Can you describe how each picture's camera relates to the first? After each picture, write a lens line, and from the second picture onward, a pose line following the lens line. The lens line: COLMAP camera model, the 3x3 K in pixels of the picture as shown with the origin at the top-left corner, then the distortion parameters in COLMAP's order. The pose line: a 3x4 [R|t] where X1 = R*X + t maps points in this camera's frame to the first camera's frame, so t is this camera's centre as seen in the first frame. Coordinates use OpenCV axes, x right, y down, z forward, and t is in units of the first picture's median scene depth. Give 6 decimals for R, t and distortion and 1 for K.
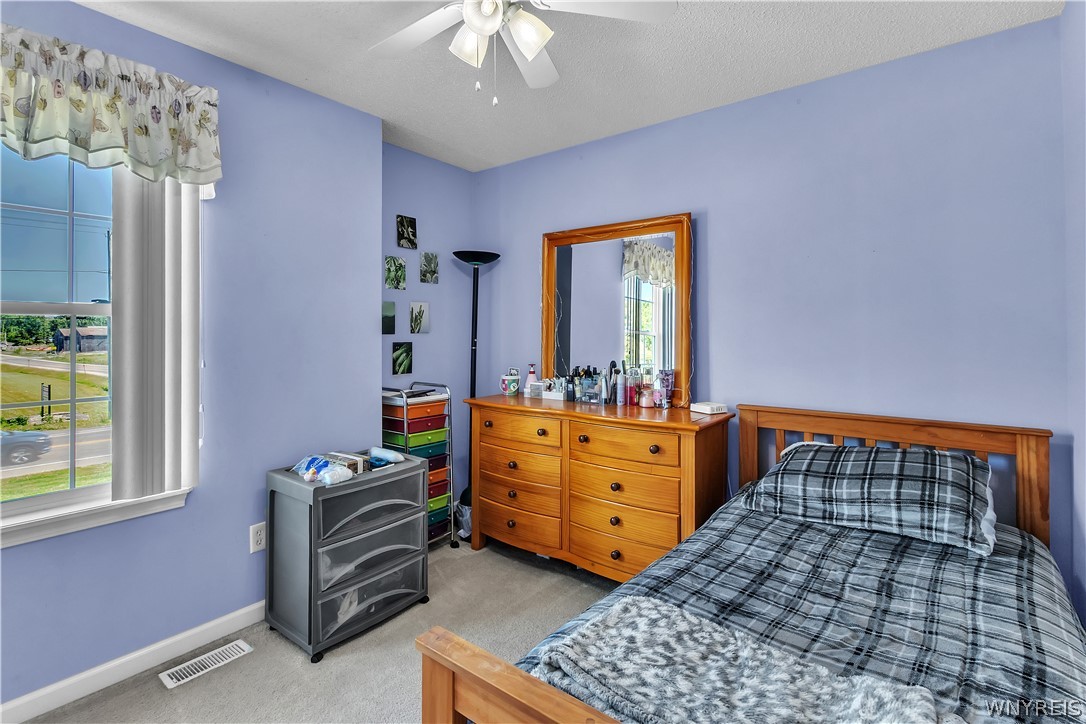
lens RADIAL K [[517.5, 0, 544.1], [0, 517.5, 327.2], [0, 0, 1]] dist [0.003974, -0.000099]
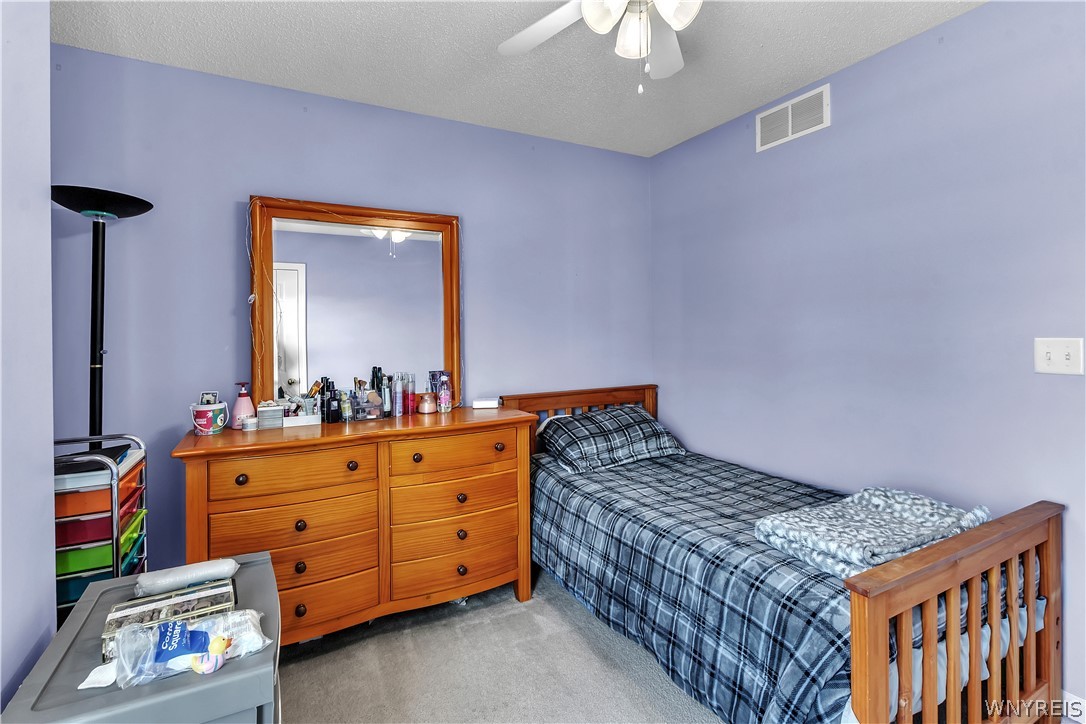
lens RADIAL K [[517.5, 0, 544.1], [0, 517.5, 327.2], [0, 0, 1]] dist [0.003974, -0.000099]
pose [[0.403576, 0.000398, 0.914946, -0.805413], [0.003878, 0.999990, -0.002146, 0.001781], [-0.914938, 0.004415, 0.403570, 0.589799]]
